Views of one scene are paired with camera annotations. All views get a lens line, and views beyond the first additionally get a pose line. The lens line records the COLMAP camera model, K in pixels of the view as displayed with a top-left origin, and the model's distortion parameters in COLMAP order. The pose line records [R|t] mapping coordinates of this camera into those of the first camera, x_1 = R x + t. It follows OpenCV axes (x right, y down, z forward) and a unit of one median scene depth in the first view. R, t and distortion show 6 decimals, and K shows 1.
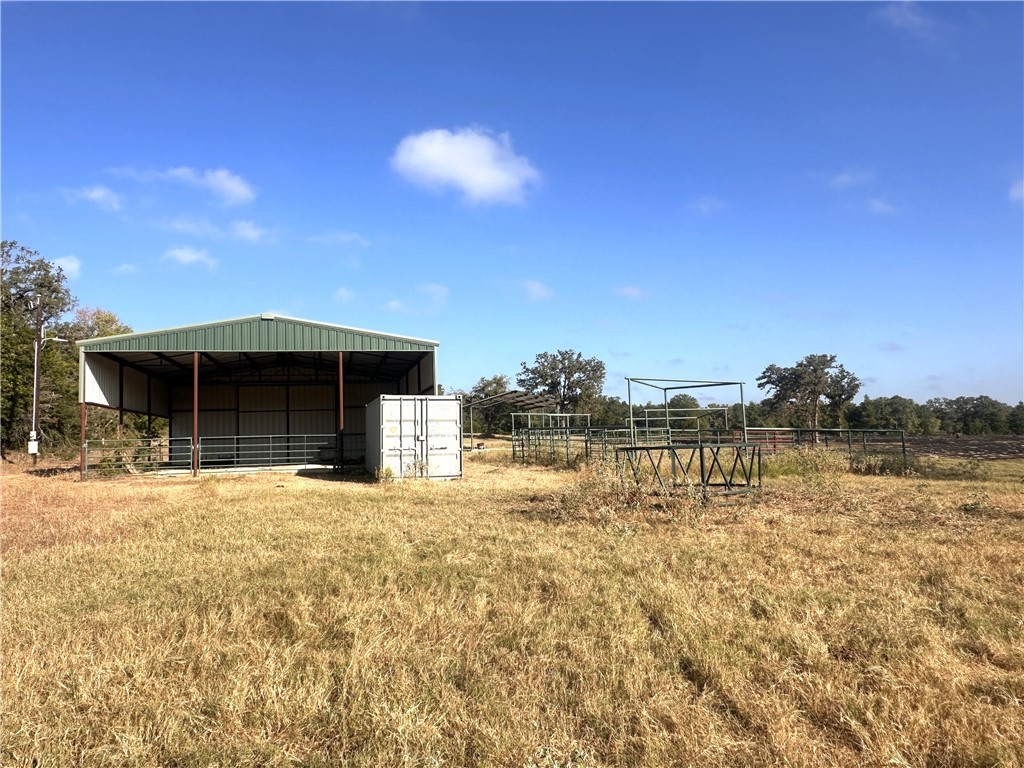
lens RADIAL K [[670.7, 0, 509.1], [0, 670.7, 383.7], [0, 0, 1]] dist [0.011699, 0.002741]
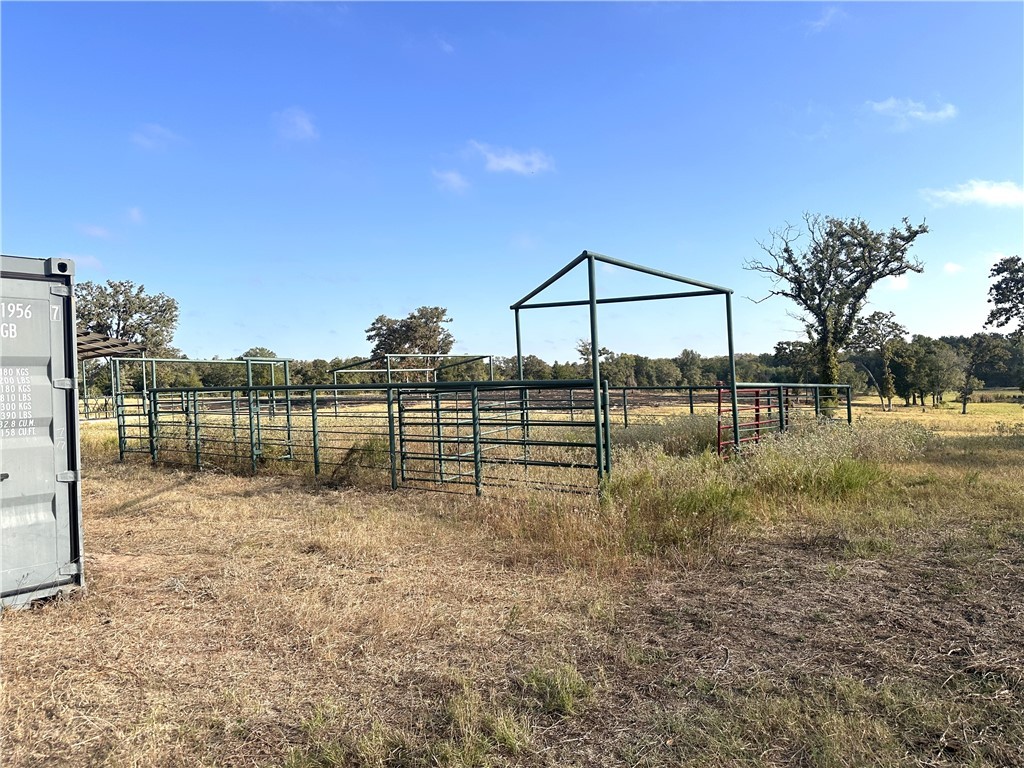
lens RADIAL K [[700.3, 0, 513.9], [0, 700.3, 378.4], [0, 0, 1]] dist [-0.000190, -0.005793]
pose [[0.808545, -0.001119, 0.588433, -0.017343], [-0.030964, 0.998532, 0.044446, 0.008540], [-0.587619, -0.054157, 0.807324, 0.130280]]
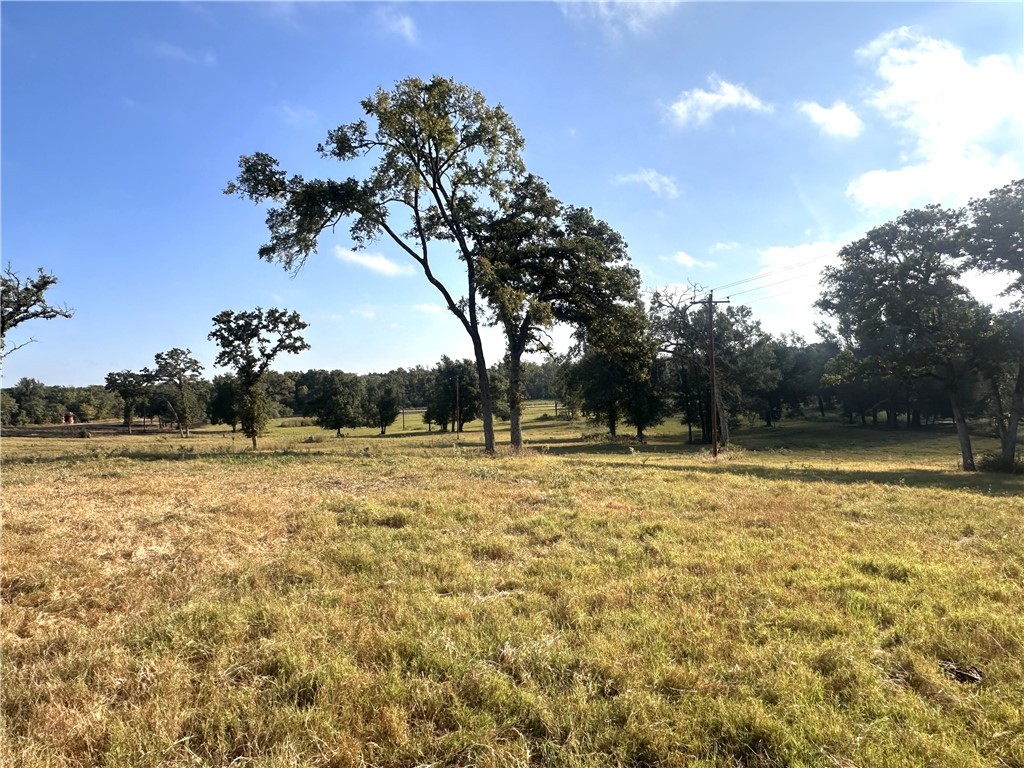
lens RADIAL K [[670.7, 0, 511.8], [0, 670.7, 386.7], [0, 0, 1]] dist [0.011699, 0.002741]
pose [[0.148945, 0.022780, 0.988583, -0.015610], [-0.041972, 0.998979, -0.016696, 0.008017], [-0.987954, -0.039006, 0.149749, 0.121276]]
